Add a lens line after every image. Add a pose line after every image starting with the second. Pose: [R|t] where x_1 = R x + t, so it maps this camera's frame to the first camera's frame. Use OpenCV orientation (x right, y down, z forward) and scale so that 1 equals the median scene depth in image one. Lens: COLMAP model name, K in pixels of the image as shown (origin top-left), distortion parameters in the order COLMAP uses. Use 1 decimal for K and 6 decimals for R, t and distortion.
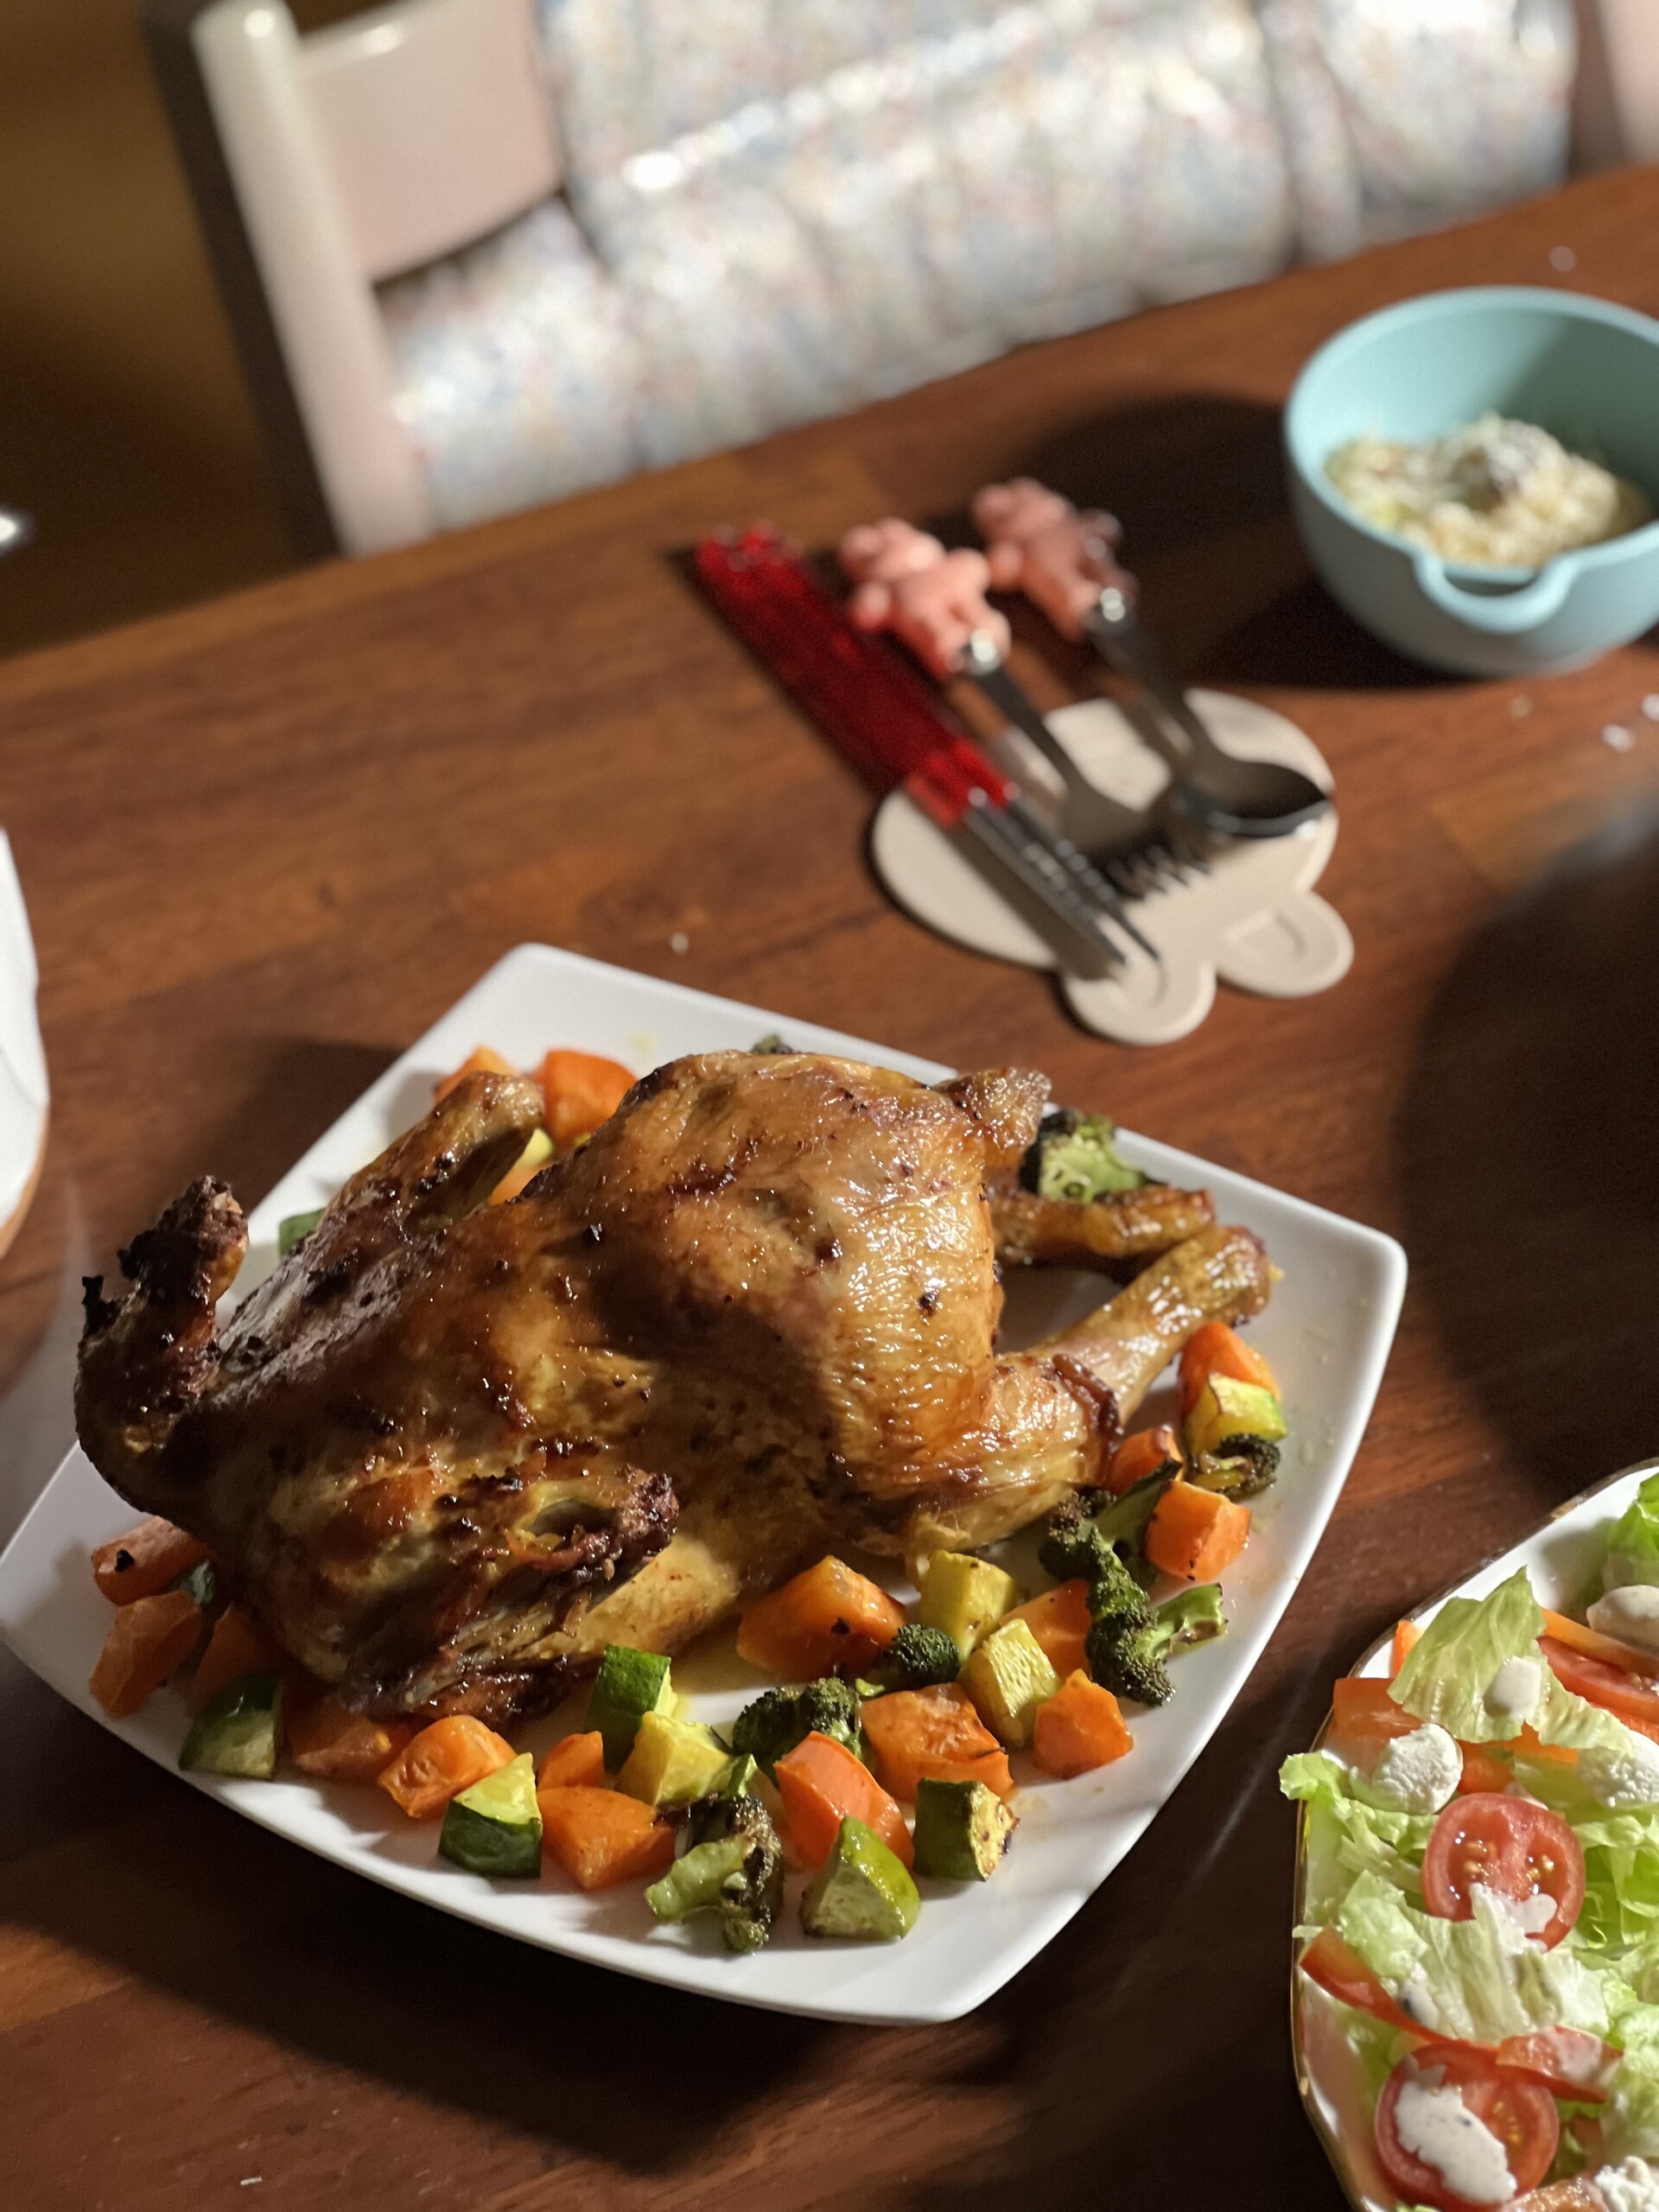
lens RADIAL K [[4862.5, 0, 829.5], [0, 4862.5, 1106.0], [0, 0, 1]] dist [-0.006818, 3.313191]
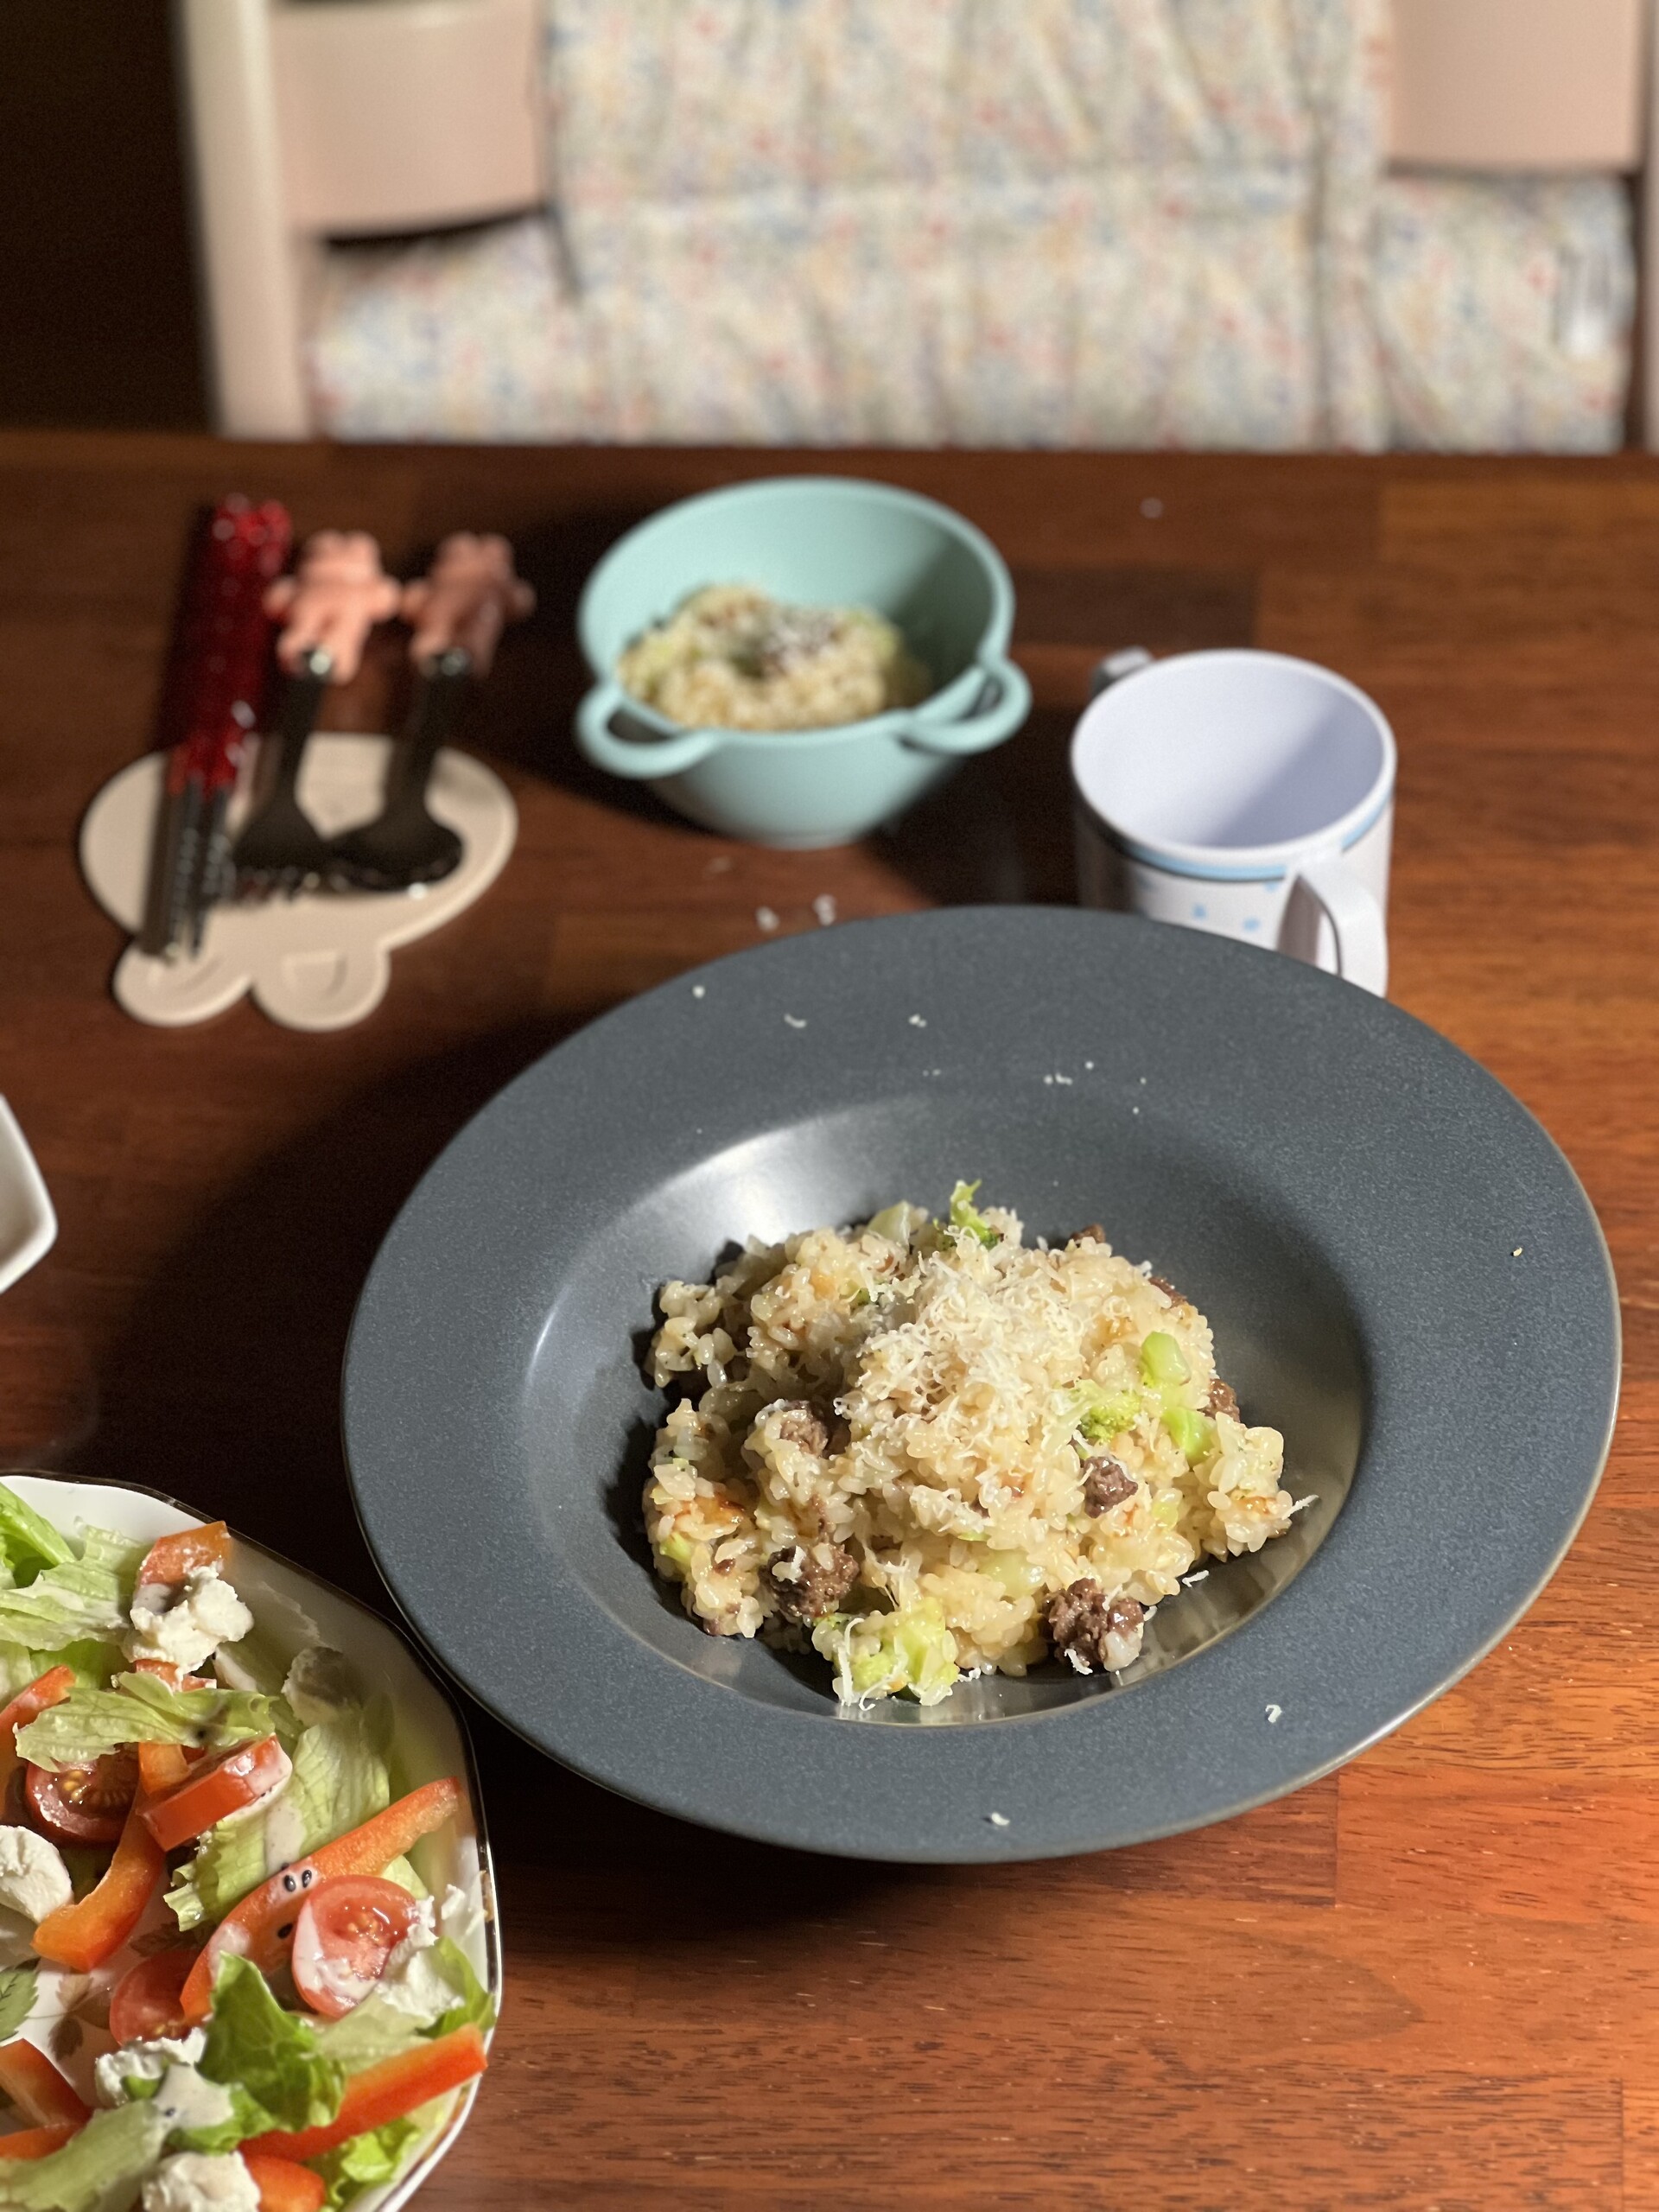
lens RADIAL K [[4934.0, 0, 829.5], [0, 4934.0, 1106.0], [0, 0, 1]] dist [0.038027, 0.864592]
pose [[0.863058, 0.327291, -0.384722, 0.581276], [-0.333792, 0.941217, 0.051908, -0.095546], [0.379096, 0.083617, 0.921572, 0.044121]]
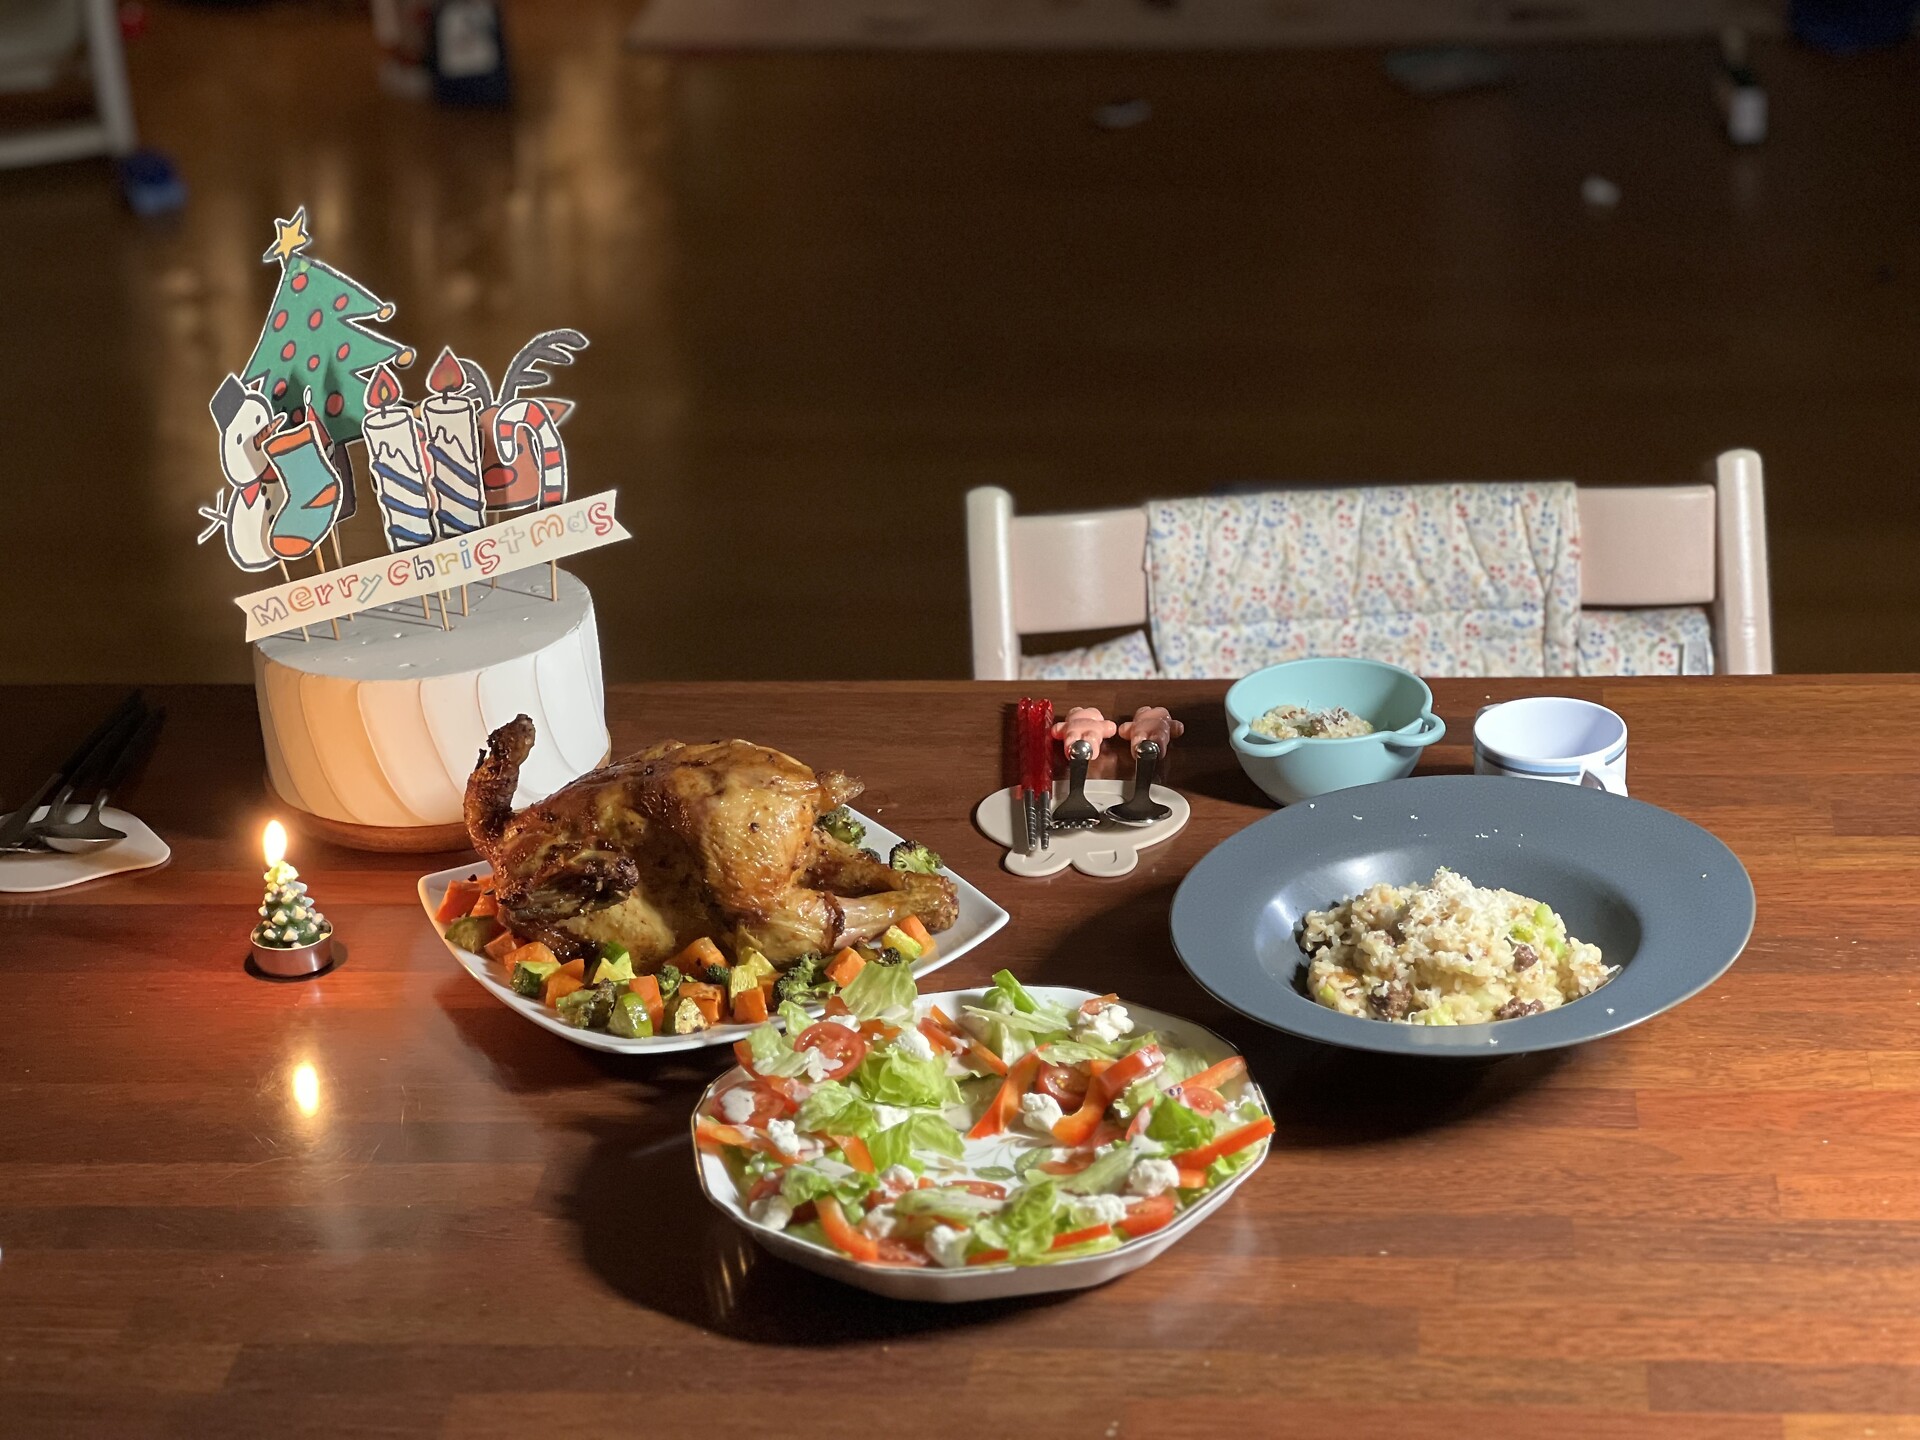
lens RADIAL K [[4220.6, 0, 960.0], [0, 4220.6, 720.0], [0, 0, 1]] dist [-0.006818, 3.313191]
pose [[0.860525, 0.192337, -0.471703, 0.874212], [-0.340334, 0.906069, -0.251420, 0.389062], [0.379038, 0.376890, 0.845153, -0.626199]]
